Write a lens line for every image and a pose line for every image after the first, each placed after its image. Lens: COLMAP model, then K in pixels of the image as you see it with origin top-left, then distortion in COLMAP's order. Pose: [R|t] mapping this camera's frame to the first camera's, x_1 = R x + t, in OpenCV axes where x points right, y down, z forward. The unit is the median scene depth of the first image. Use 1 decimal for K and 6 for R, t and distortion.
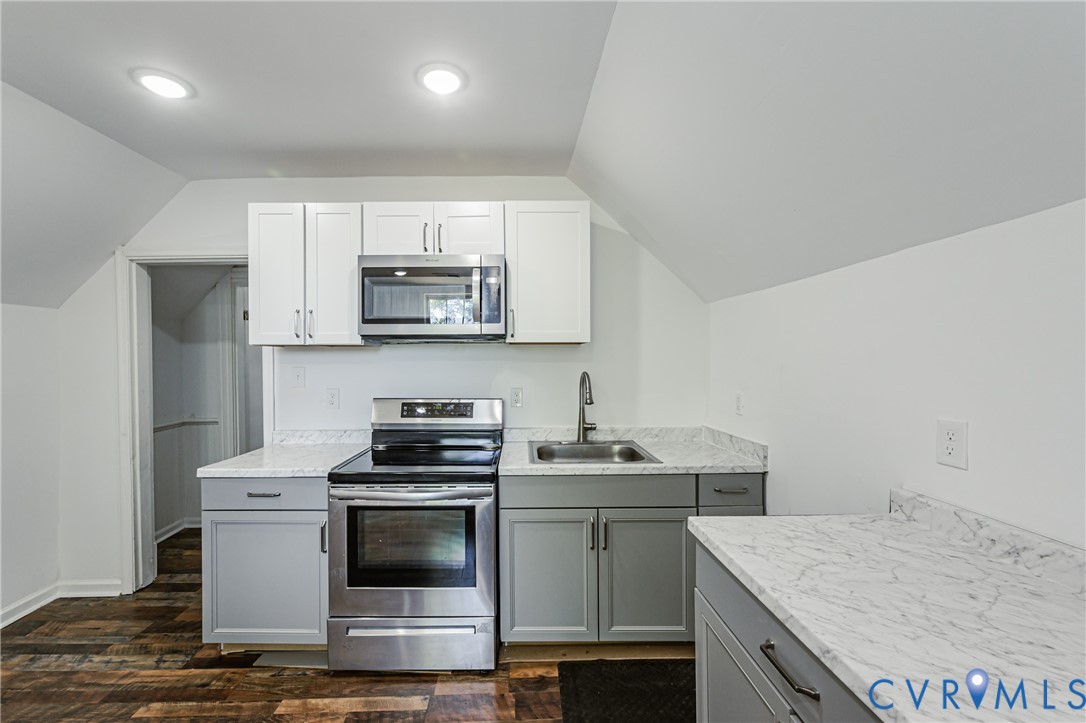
lens RADIAL K [[436.0, 0, 520.4], [0, 436.0, 361.8], [0, 0, 1]] dist [-0.000288, -0.000239]
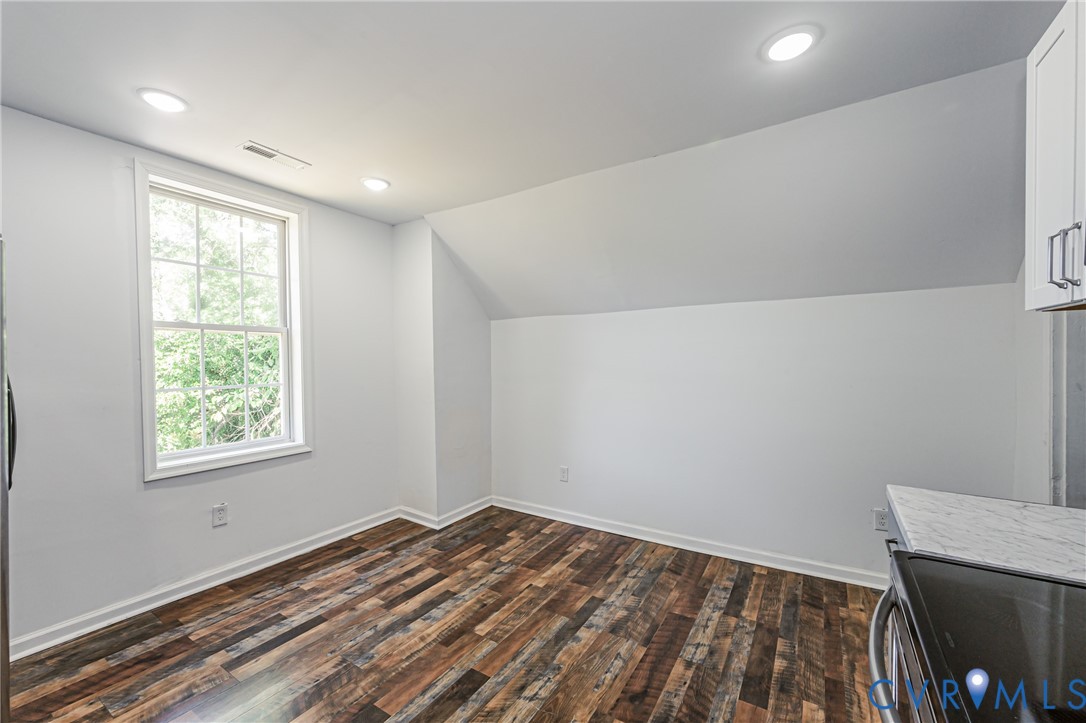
lens RADIAL K [[436.0, 0, 533.2], [0, 436.0, 366.1], [0, 0, 1]] dist [-0.000288, -0.000239]
pose [[-0.549260, 0.028005, -0.835182, 0.212475], [0.009792, 0.999585, 0.027079, 0.009426], [0.835594, 0.006695, -0.549306, 0.821820]]
